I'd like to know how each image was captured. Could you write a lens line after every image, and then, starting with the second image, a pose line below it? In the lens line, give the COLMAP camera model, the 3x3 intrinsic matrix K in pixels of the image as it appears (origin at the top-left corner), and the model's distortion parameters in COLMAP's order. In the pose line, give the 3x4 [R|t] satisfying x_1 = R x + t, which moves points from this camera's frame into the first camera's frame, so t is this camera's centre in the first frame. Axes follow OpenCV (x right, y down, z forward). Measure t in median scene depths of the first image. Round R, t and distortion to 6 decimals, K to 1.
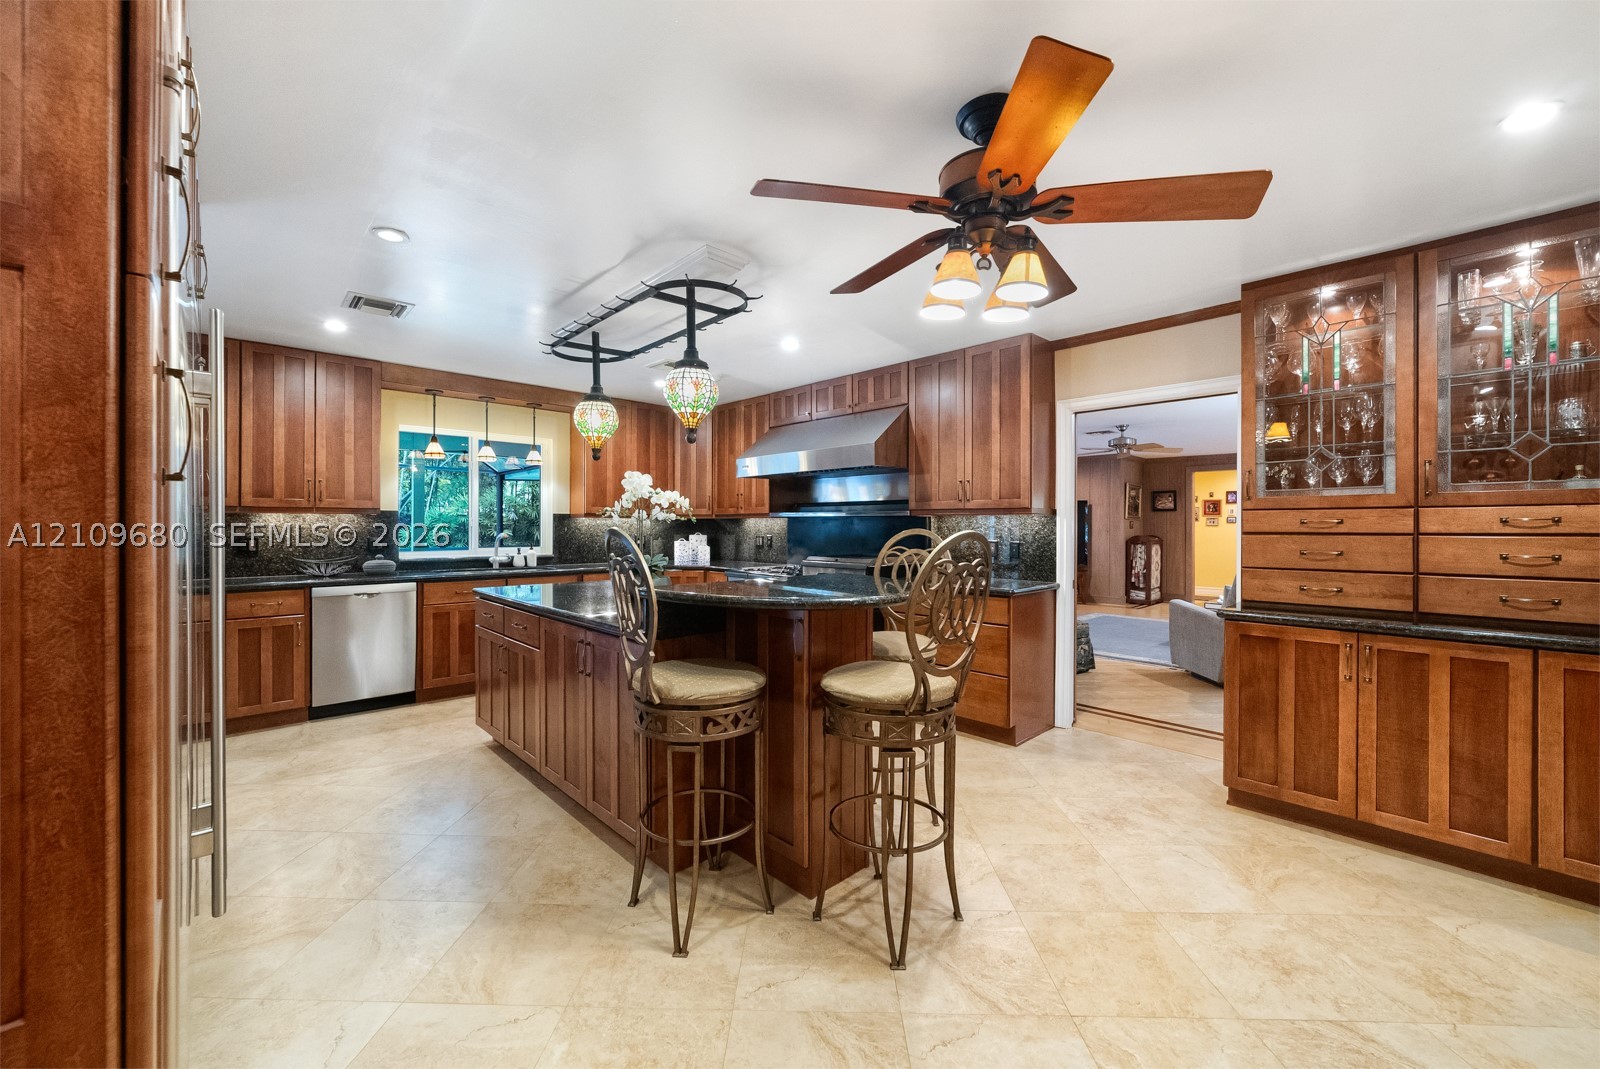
lens RADIAL K [[611.0, 0, 800.0], [0, 611.0, 534.5], [0, 0, 1]] dist [-0.031224, -0.000050]
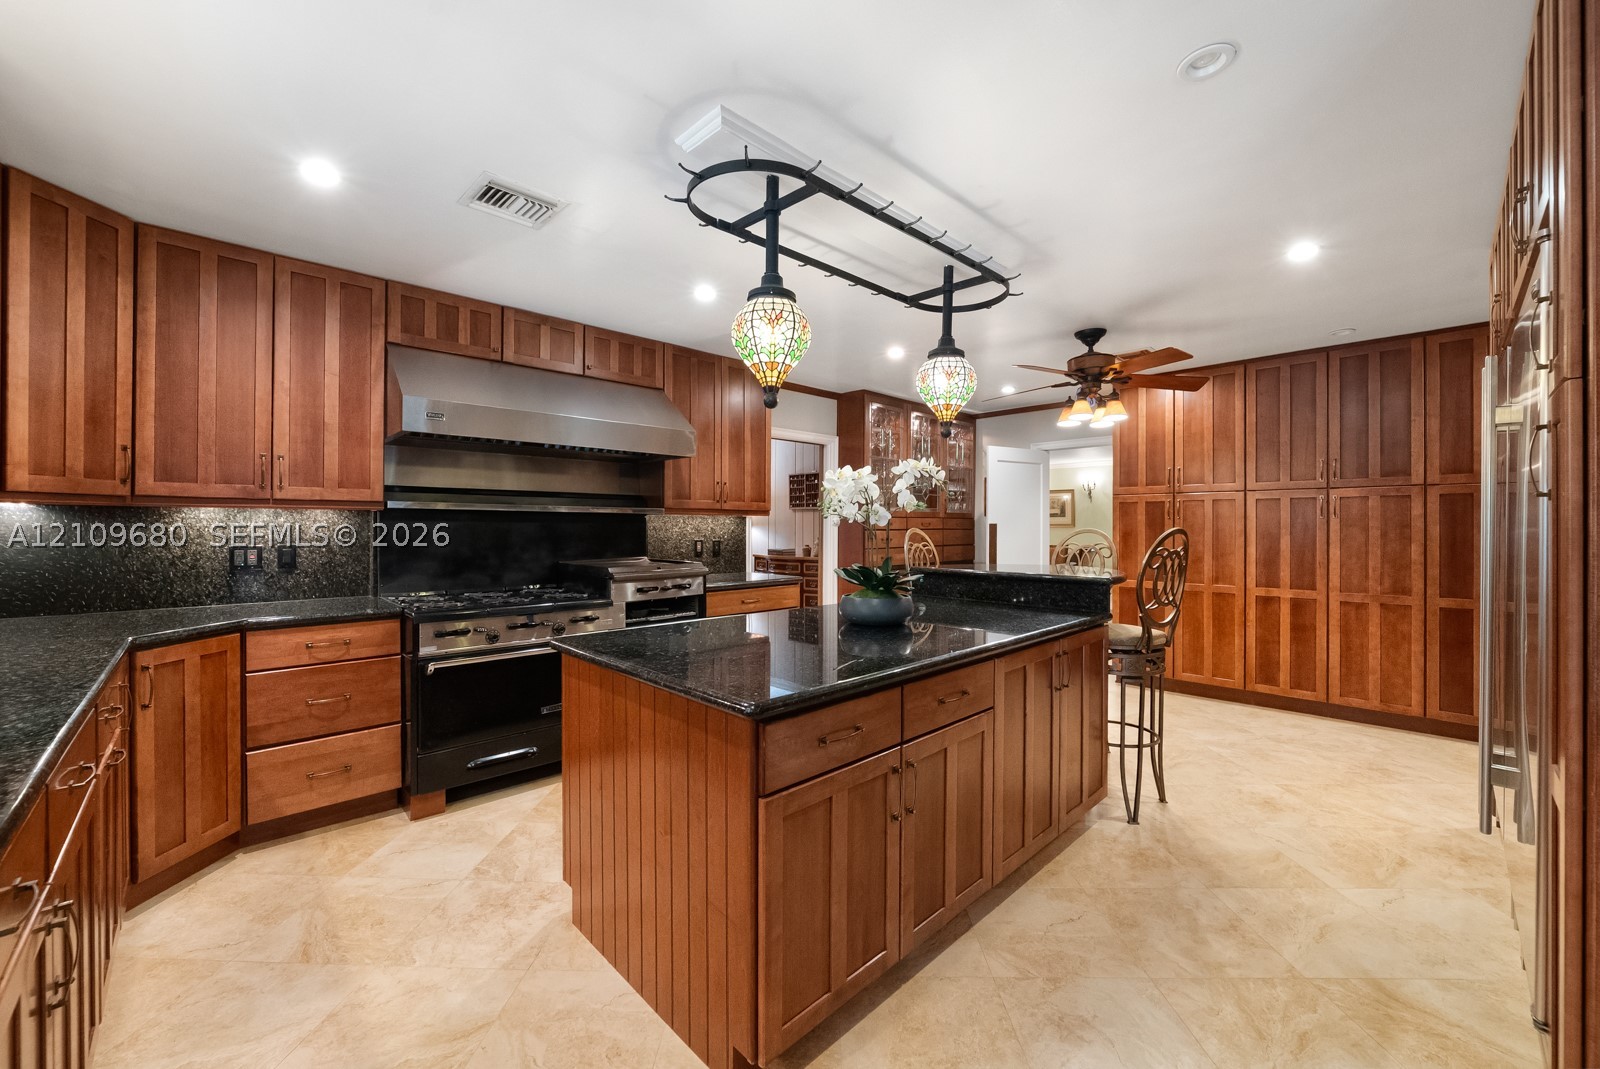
lens RADIAL K [[611.0, 0, 800.0], [0, 611.0, 534.5], [0, 0, 1]] dist [-0.031224, -0.000050]
pose [[0.019187, -0.010314, 0.999763, -1.190356], [0.007163, 0.999923, 0.010178, -0.013065], [-0.999790, 0.006966, 0.019259, 1.285358]]
